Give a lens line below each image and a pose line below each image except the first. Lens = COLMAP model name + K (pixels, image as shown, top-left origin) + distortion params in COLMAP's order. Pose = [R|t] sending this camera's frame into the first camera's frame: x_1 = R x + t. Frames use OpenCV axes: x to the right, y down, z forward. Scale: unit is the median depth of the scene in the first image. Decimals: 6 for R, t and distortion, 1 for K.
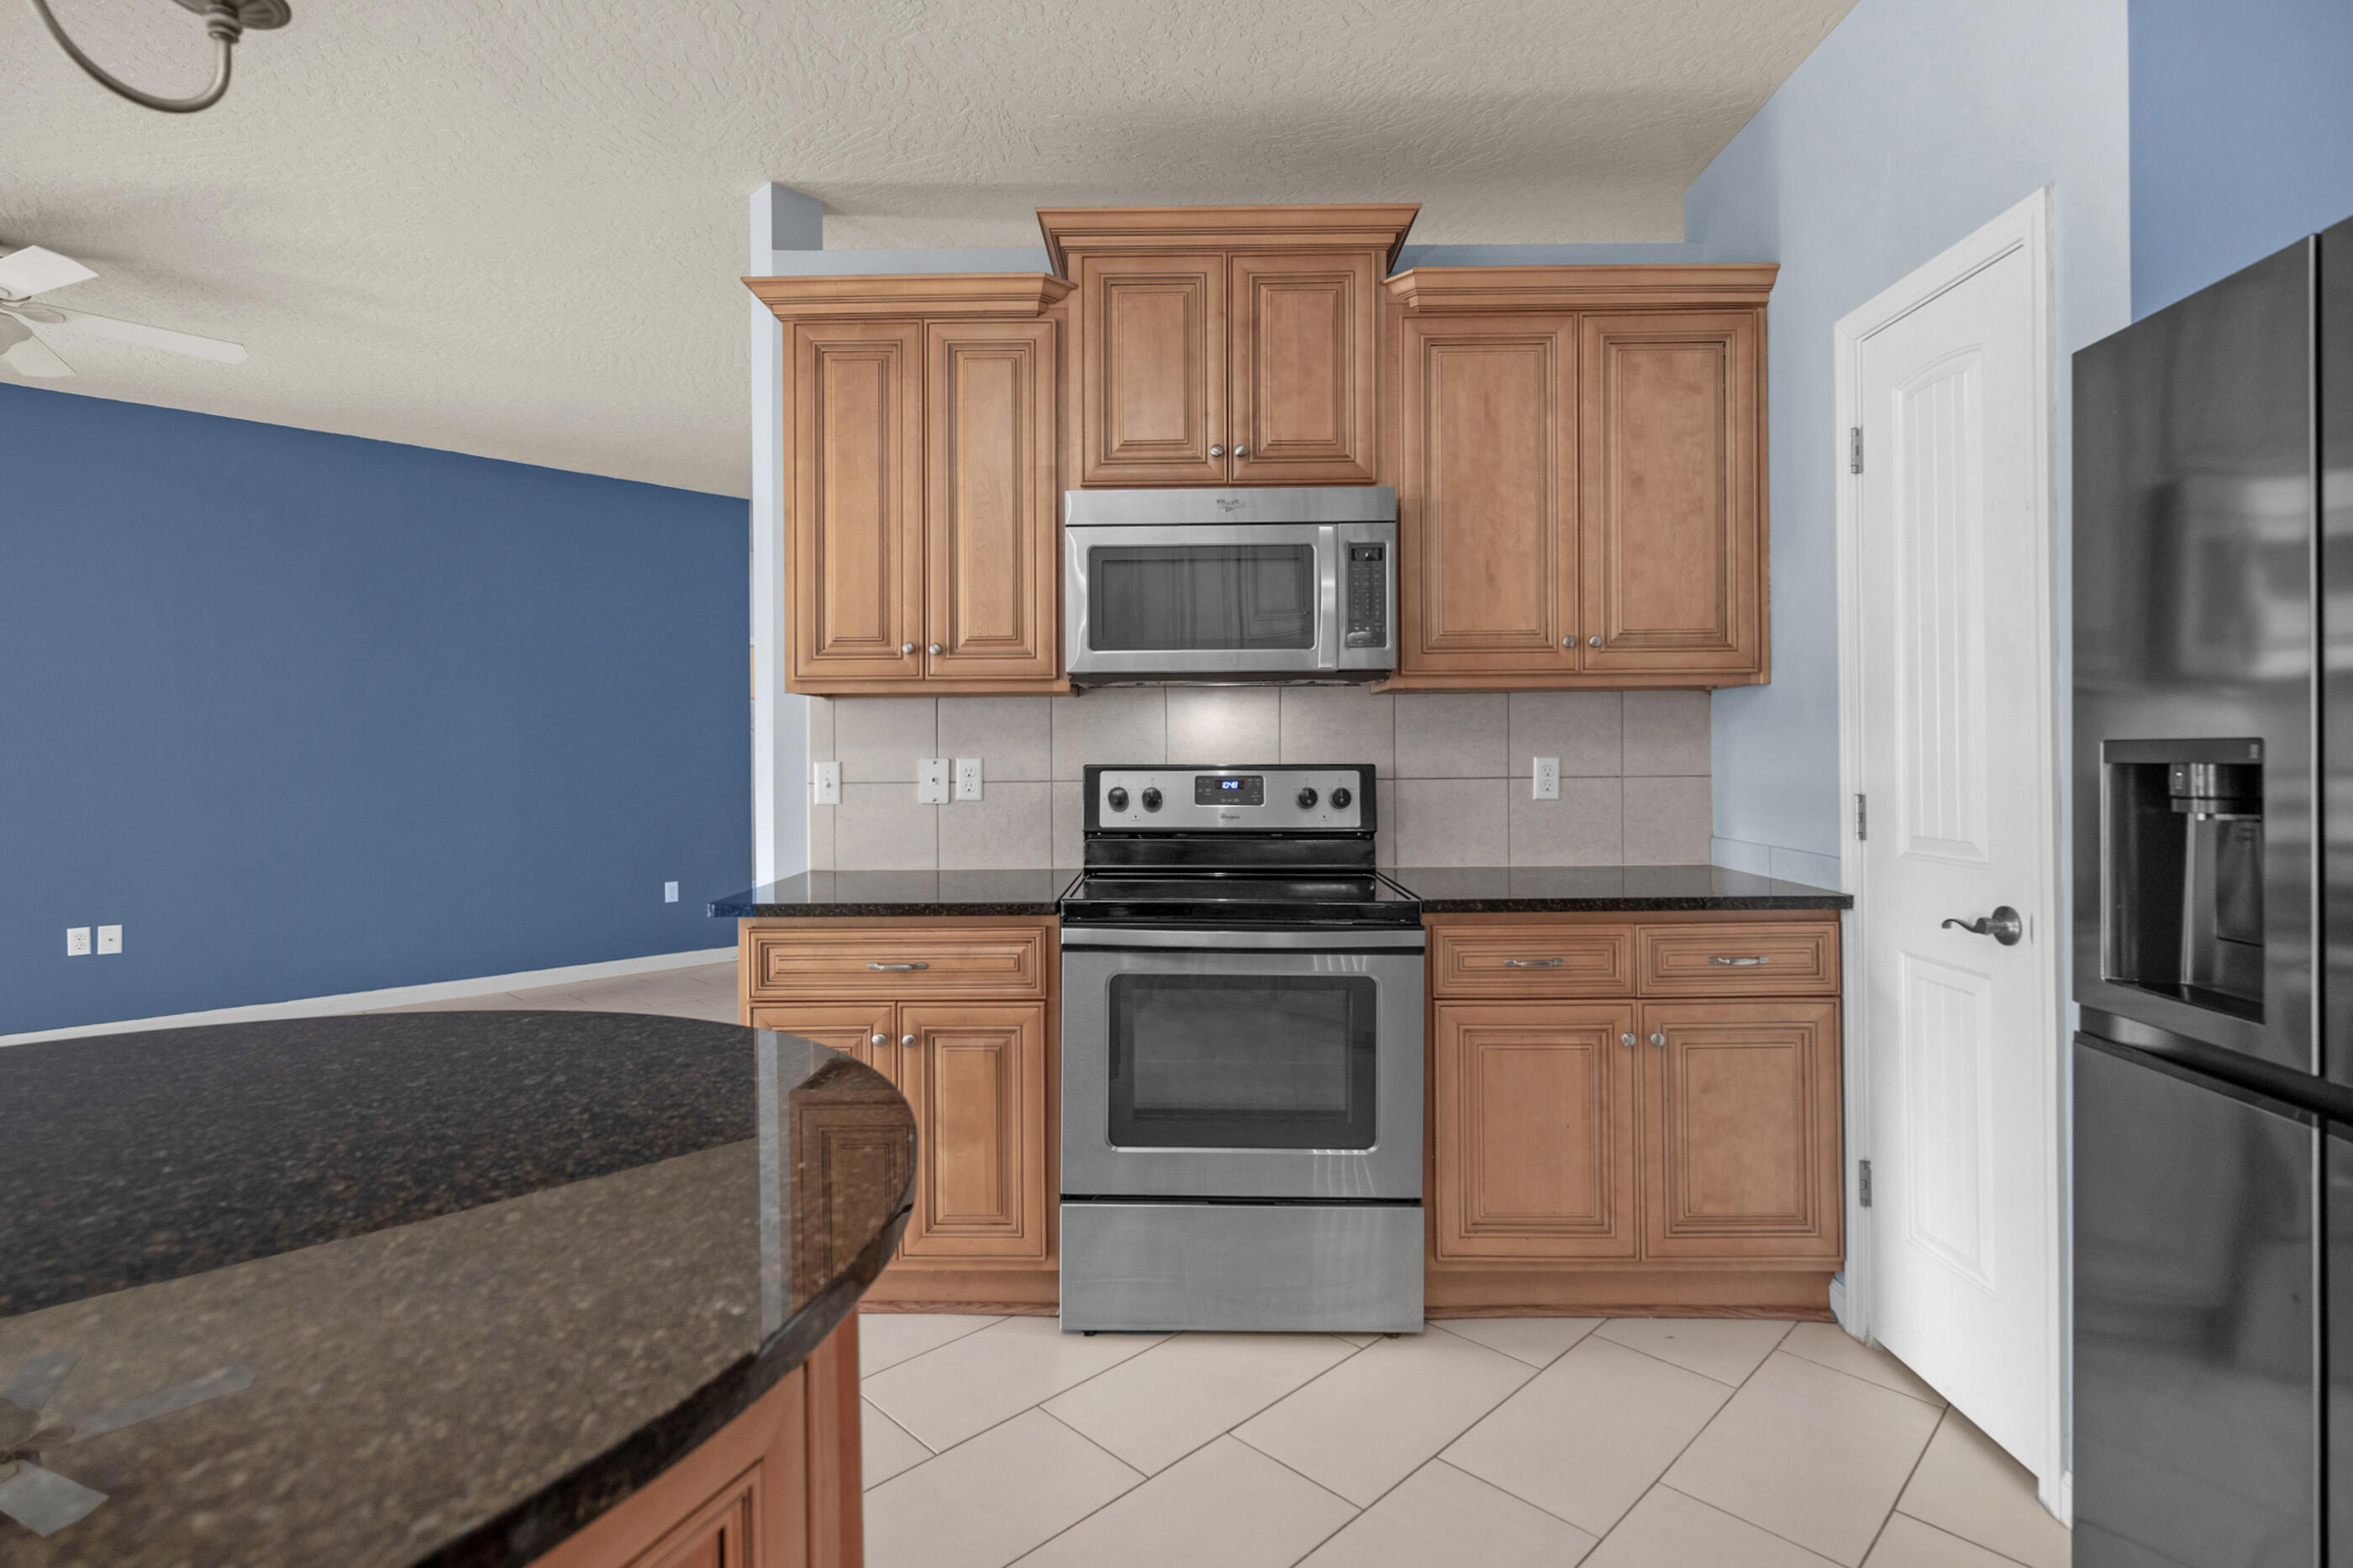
lens RADIAL K [[1123.0, 0, 1199.6], [0, 1123.0, 755.0], [0, 0, 1]] dist [-0.011566, 0.000400]
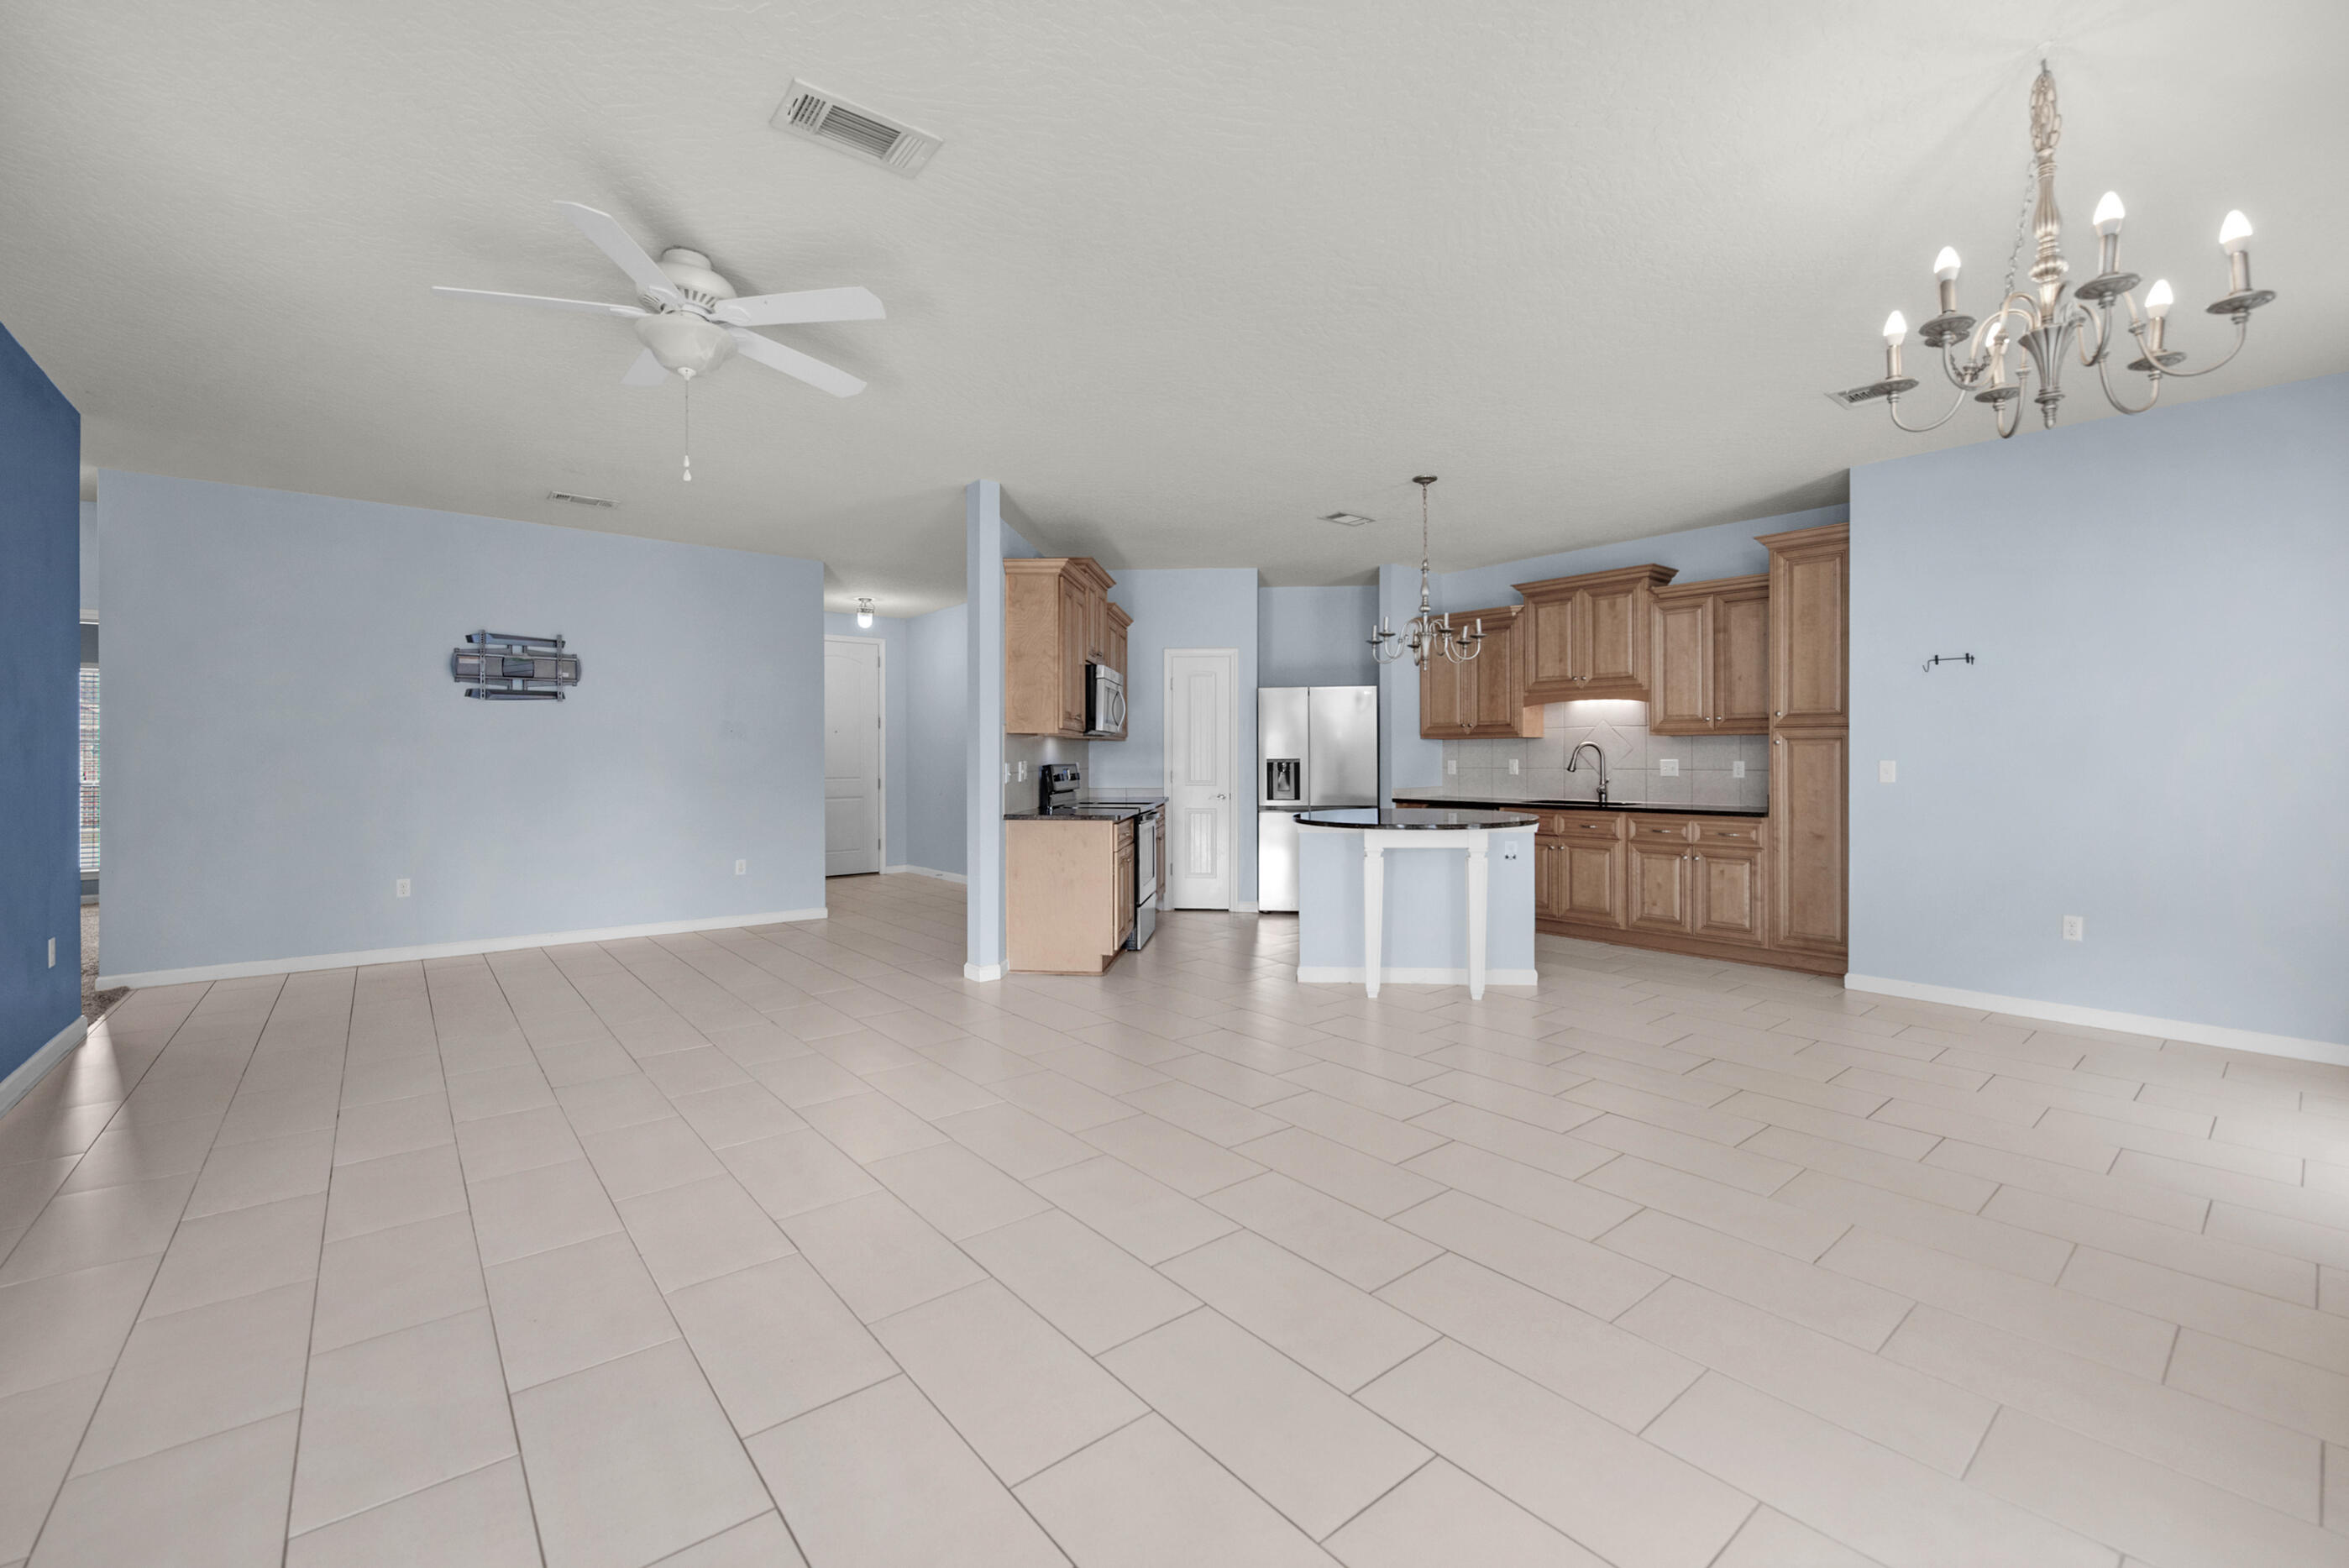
lens RADIAL K [[968.9, 0, 1166.8], [0, 968.9, 772.8], [0, 0, 1]] dist [-0.001401, -0.000004]
pose [[0.091789, -0.007717, 0.995749, -2.426477], [0.002511, 0.999969, 0.007519, 0.013353], [-0.995775, 0.001810, 0.091805, 0.605899]]
